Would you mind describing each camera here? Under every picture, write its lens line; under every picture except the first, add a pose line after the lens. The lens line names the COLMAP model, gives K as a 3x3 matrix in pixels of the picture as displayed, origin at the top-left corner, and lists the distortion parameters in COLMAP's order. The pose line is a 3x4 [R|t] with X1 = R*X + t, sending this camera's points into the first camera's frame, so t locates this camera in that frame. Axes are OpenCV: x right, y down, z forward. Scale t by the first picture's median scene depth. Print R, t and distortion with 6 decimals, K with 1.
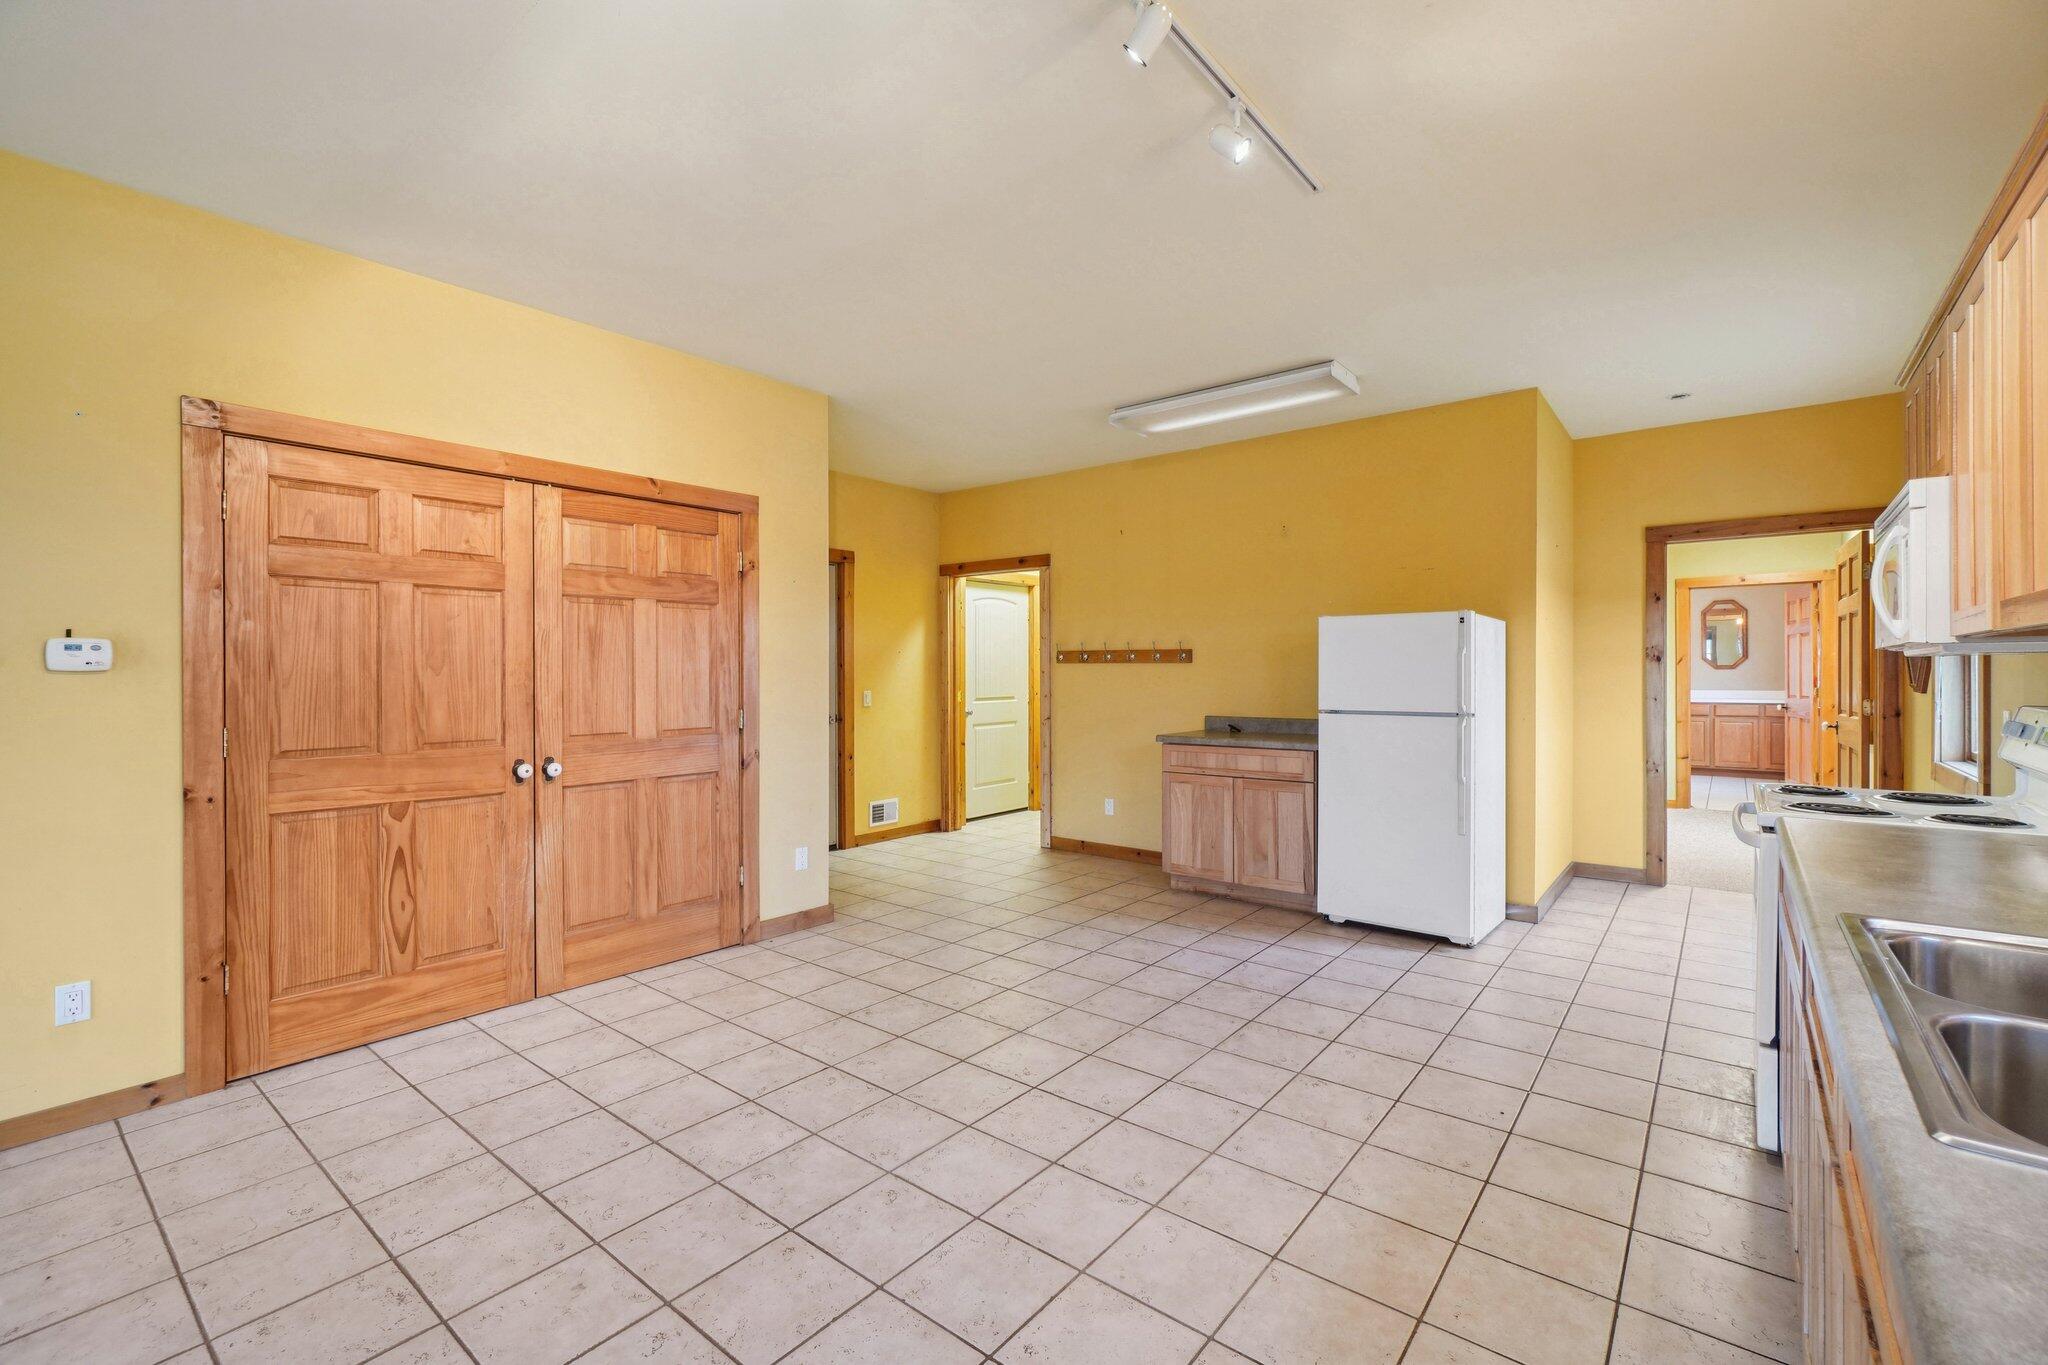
lens RADIAL K [[883.6, 0, 1016.4], [0, 883.6, 676.6], [0, 0, 1]] dist [-0.010380, 0.000104]
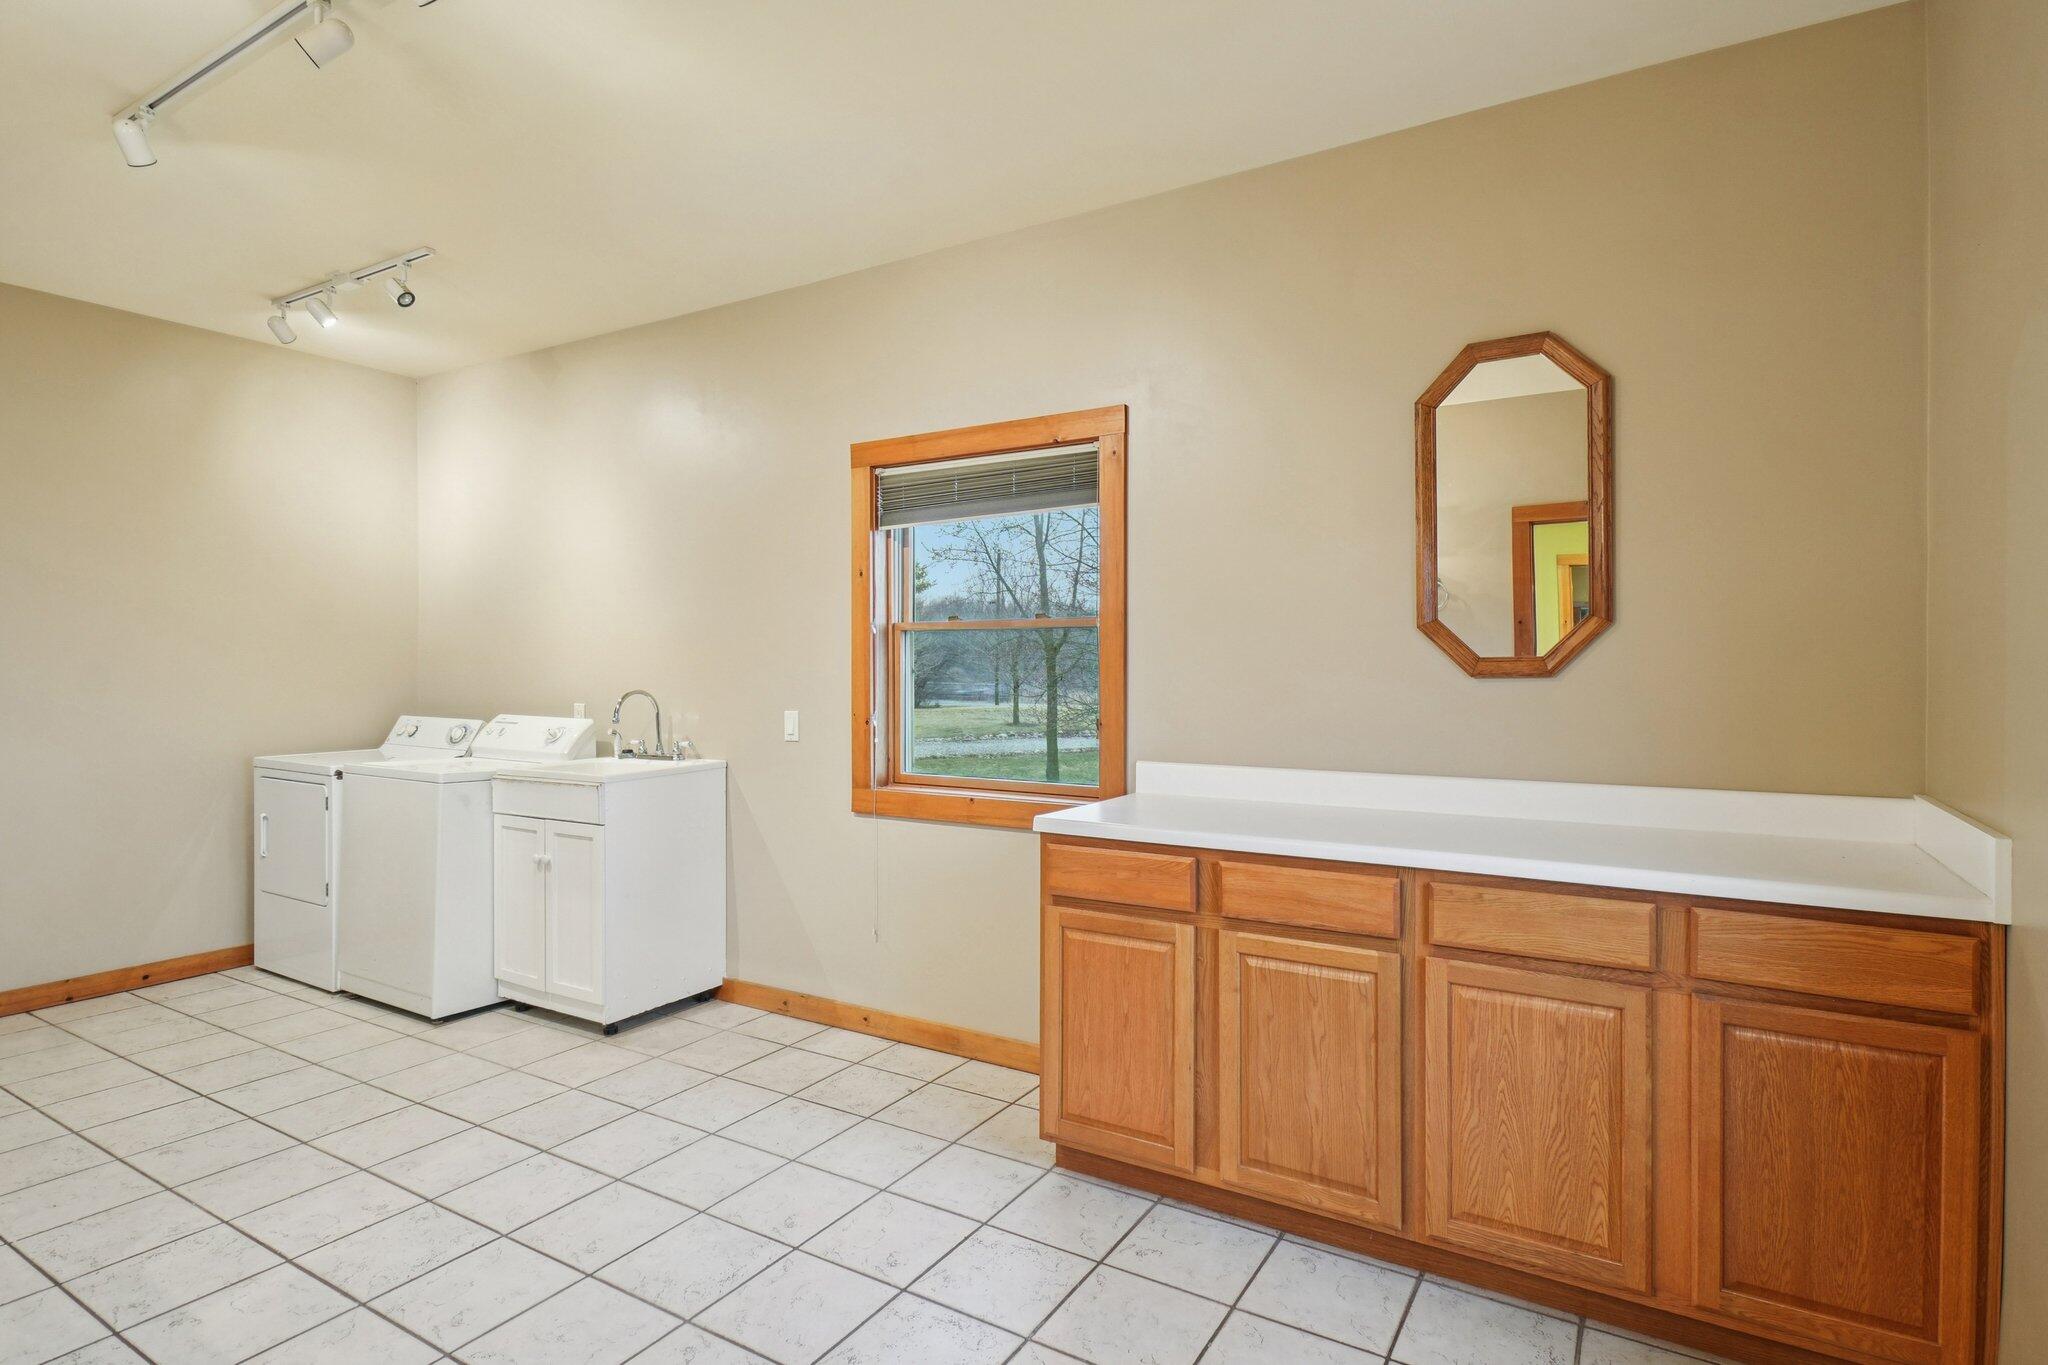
lens RADIAL K [[1060.9, 0, 1028.6], [0, 1060.9, 671.8], [0, 0, 1]] dist [0.001455, 0.000235]
pose [[0.990911, 0.007885, 0.134285, 0.713572], [-0.006977, 0.999950, -0.007231, -0.007162], [-0.134335, 0.006228, 0.990916, 0.830928]]
